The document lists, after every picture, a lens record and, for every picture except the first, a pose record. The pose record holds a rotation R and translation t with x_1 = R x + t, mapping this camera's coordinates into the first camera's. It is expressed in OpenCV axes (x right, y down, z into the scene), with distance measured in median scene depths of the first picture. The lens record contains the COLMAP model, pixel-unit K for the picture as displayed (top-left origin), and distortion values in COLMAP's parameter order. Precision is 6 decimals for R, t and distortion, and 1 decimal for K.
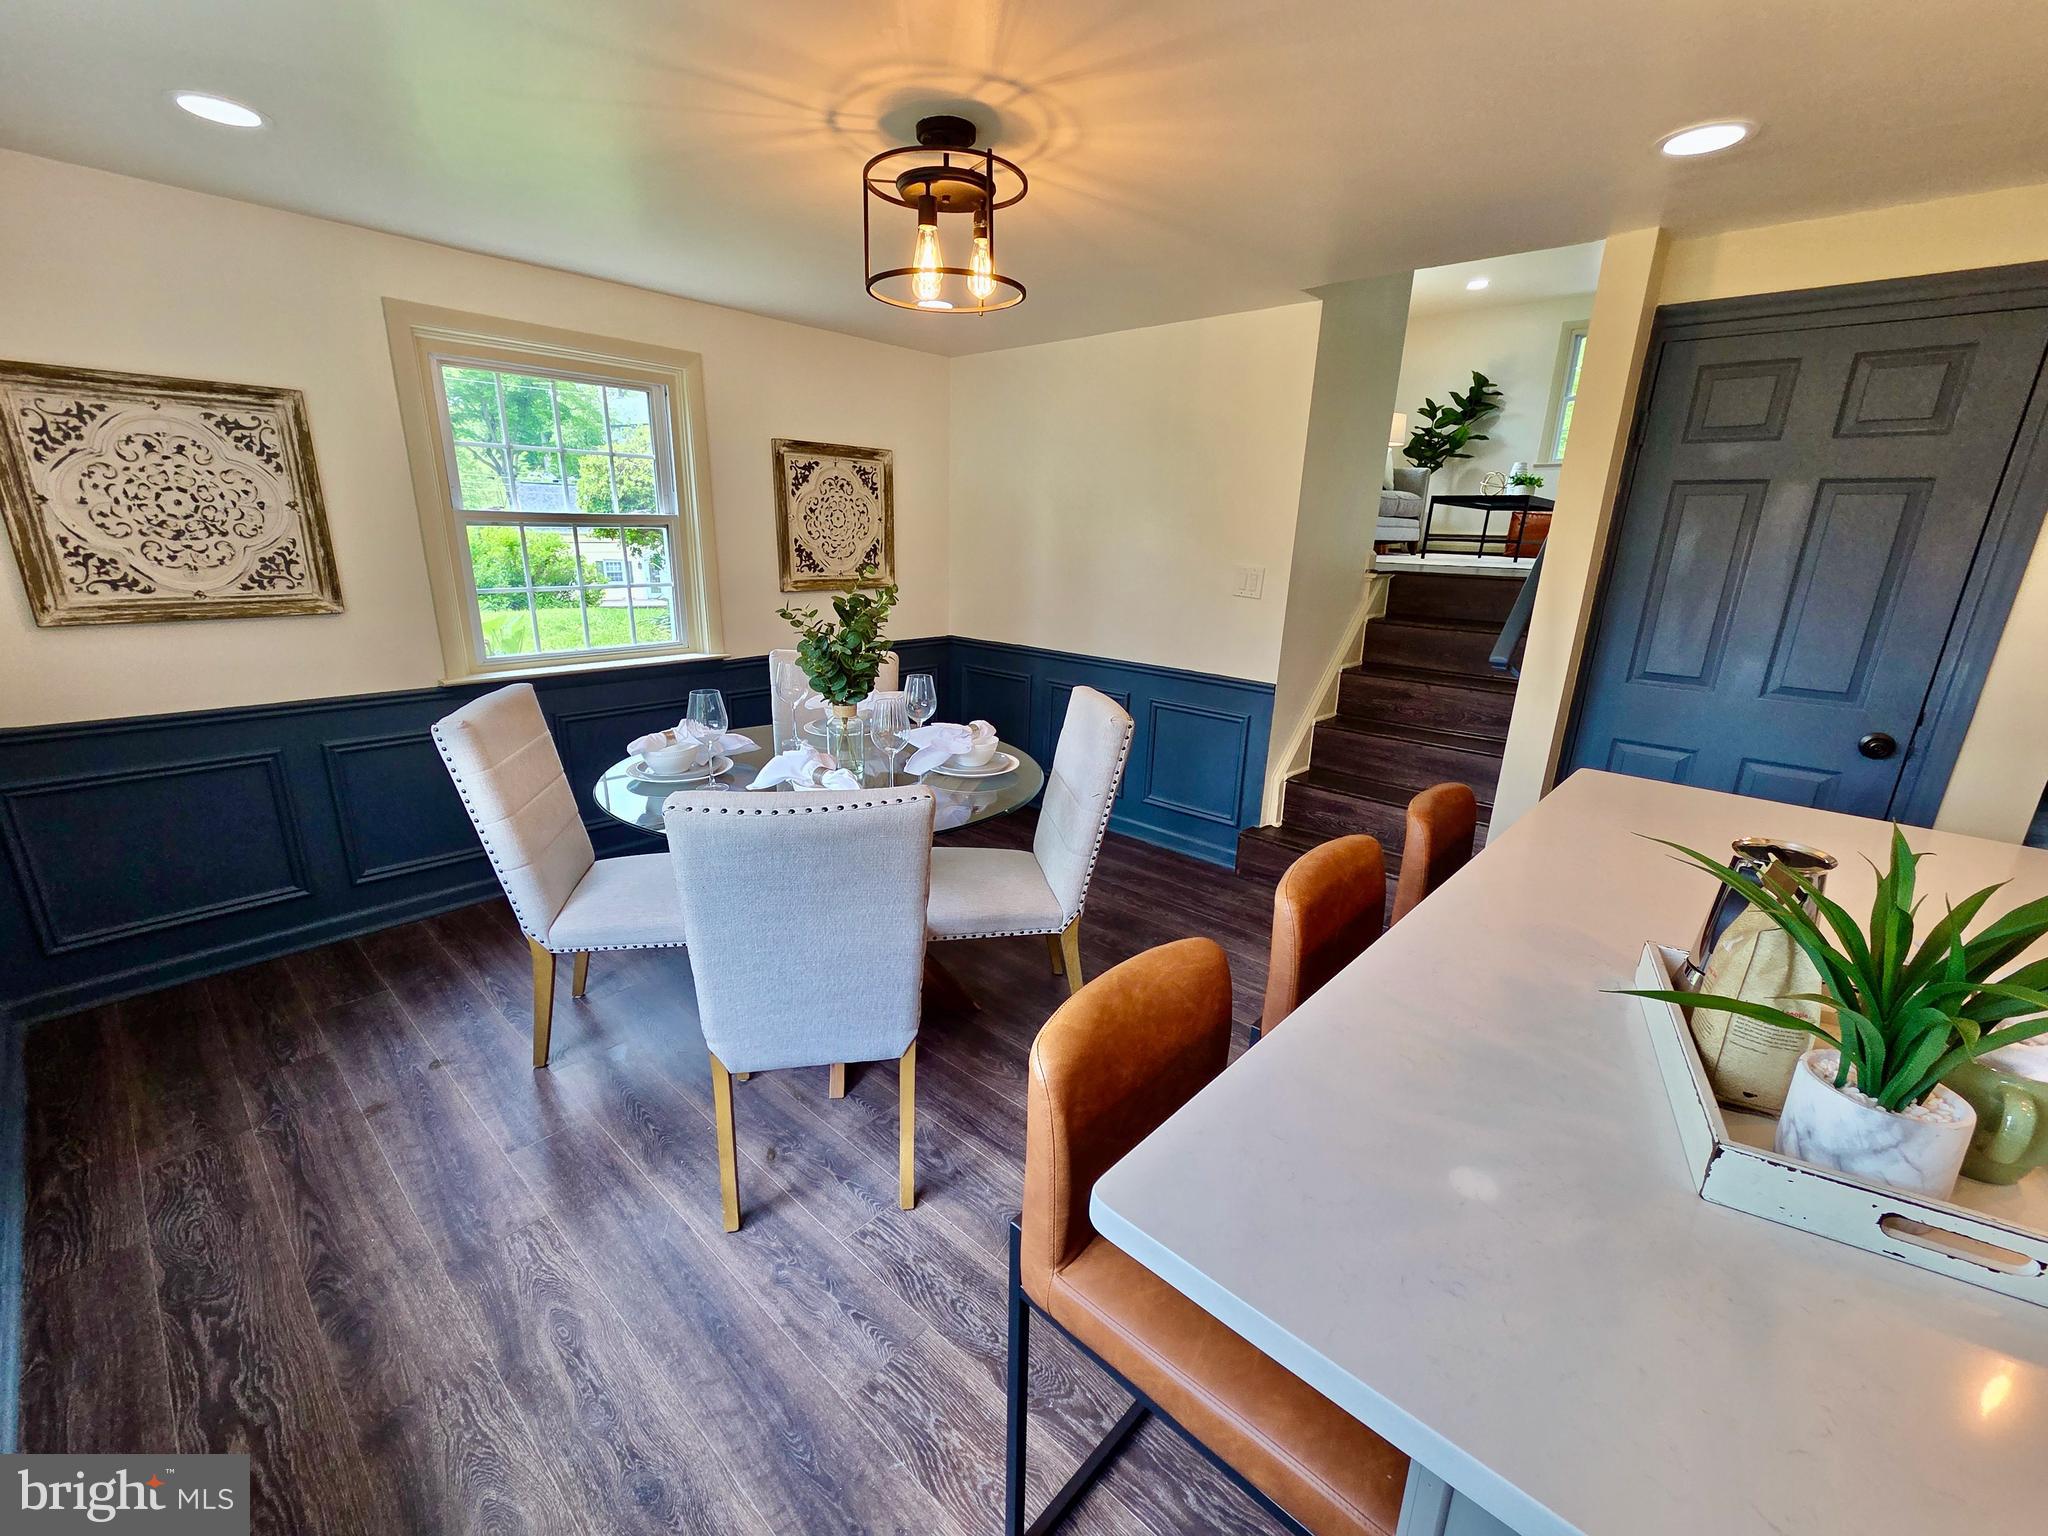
lens RADIAL K [[842.4, 0, 1020.4], [0, 842.4, 772.2], [0, 0, 1]] dist [0.001331, -0.000475]
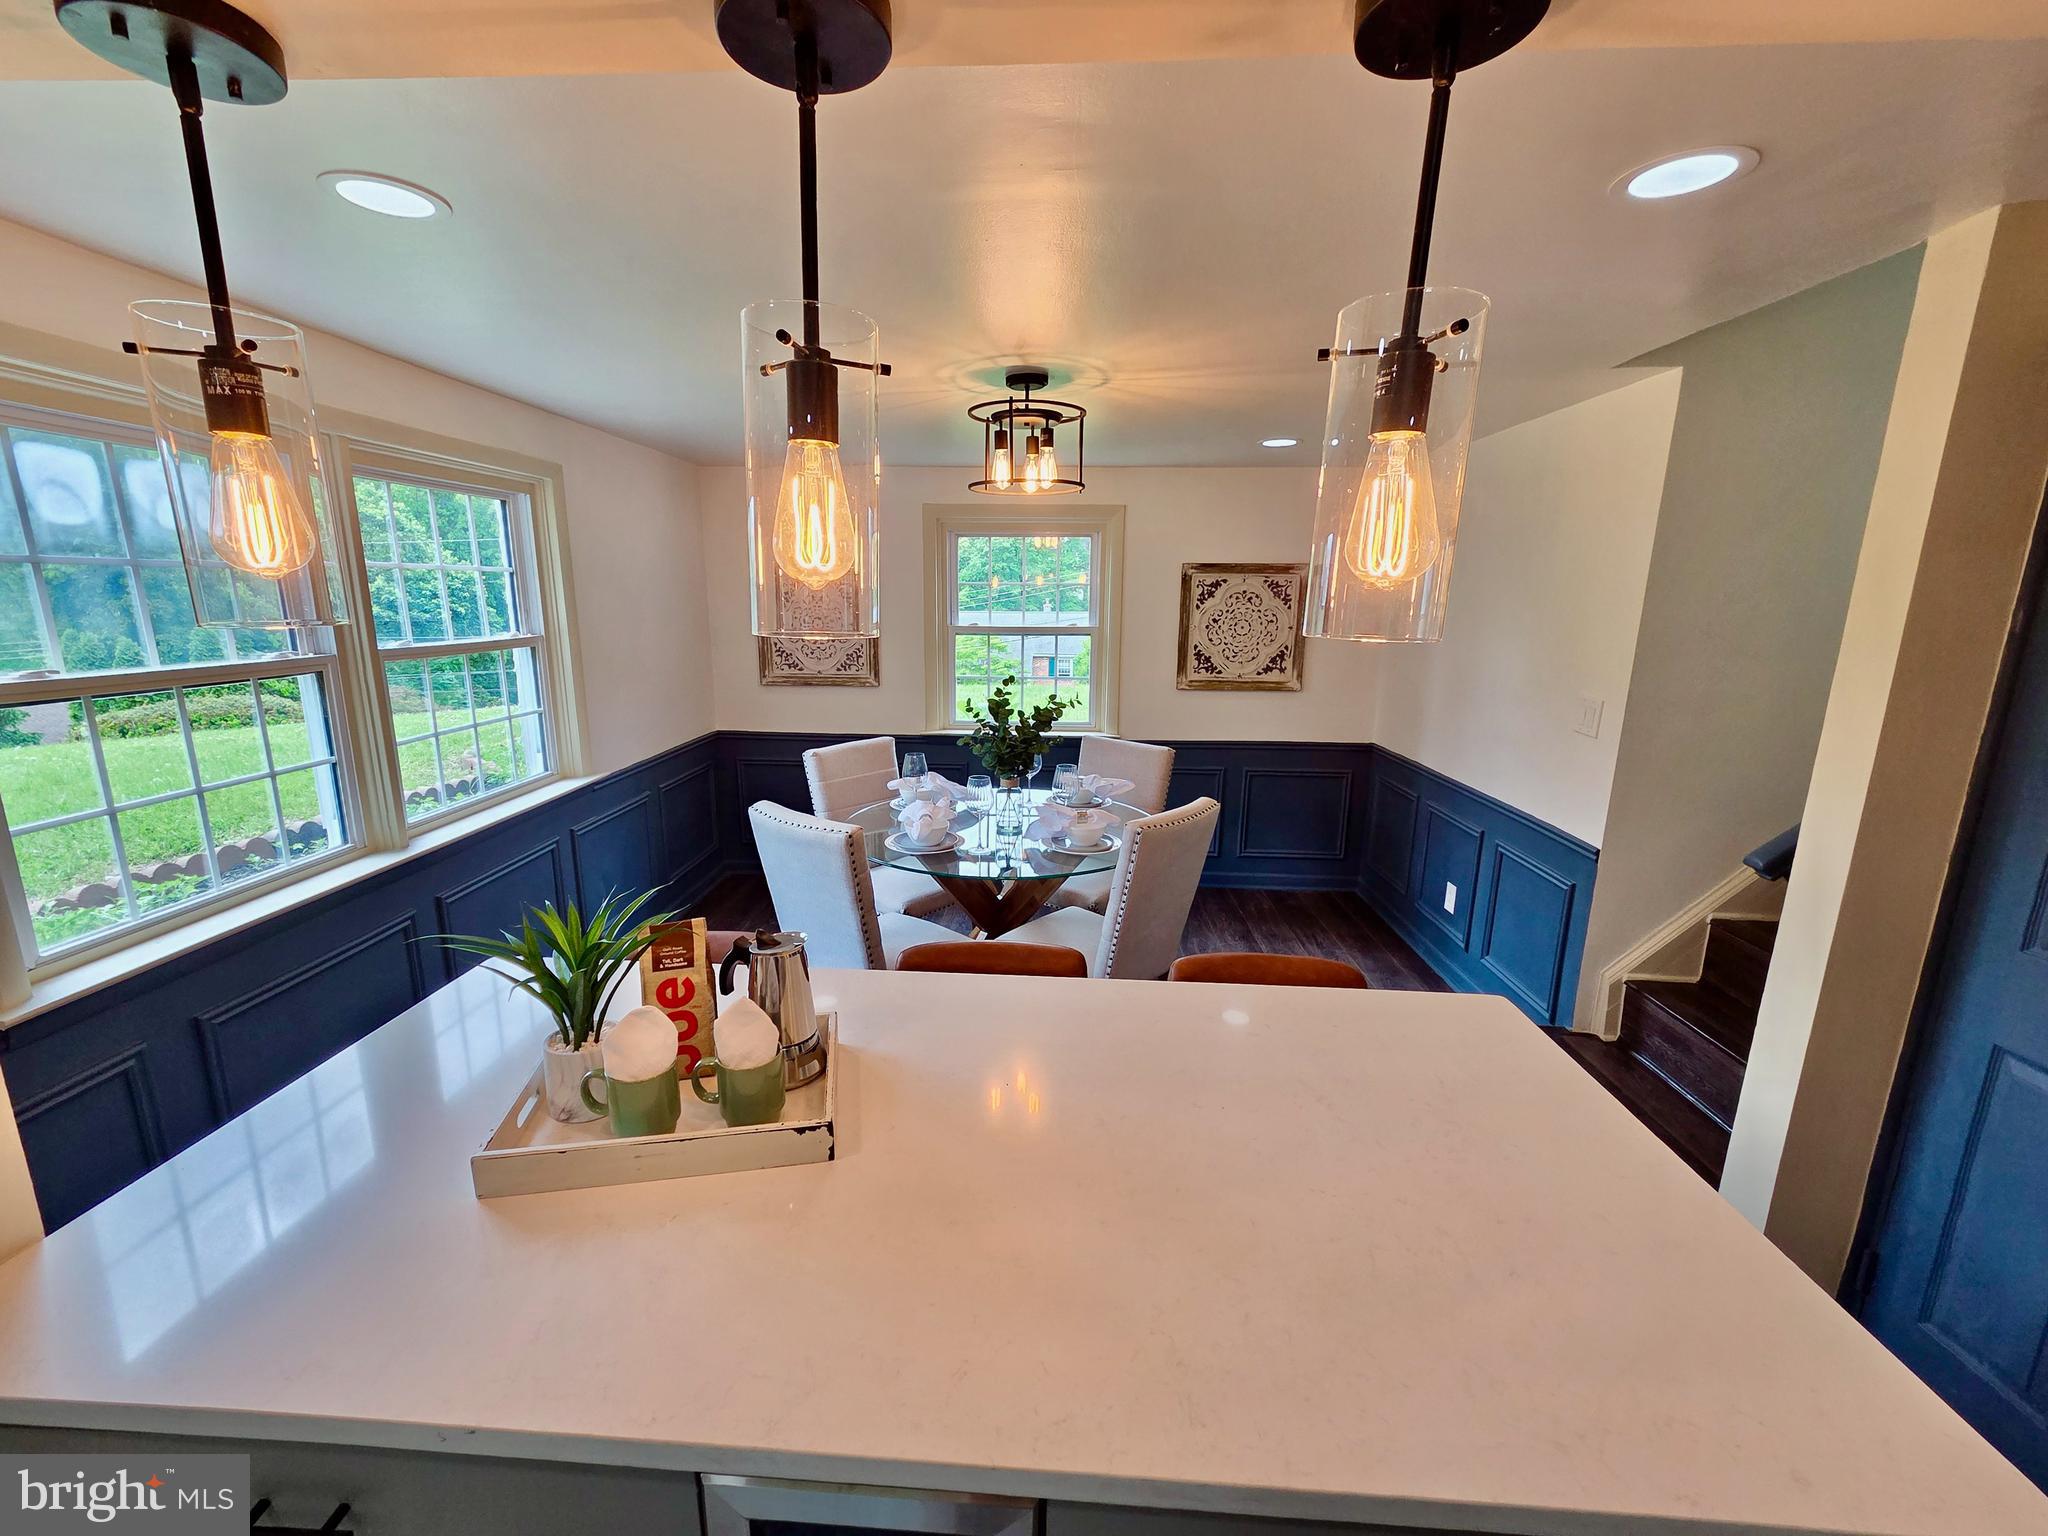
lens RADIAL K [[842.4, 0, 1009.8], [0, 842.4, 771.1], [0, 0, 1]] dist [0.001331, -0.000475]
pose [[0.638440, 0.139005, -0.757015, 0.476309], [-0.208317, 0.978054, 0.003905, -0.058188], [0.740944, 0.155206, 0.653385, 0.077602]]
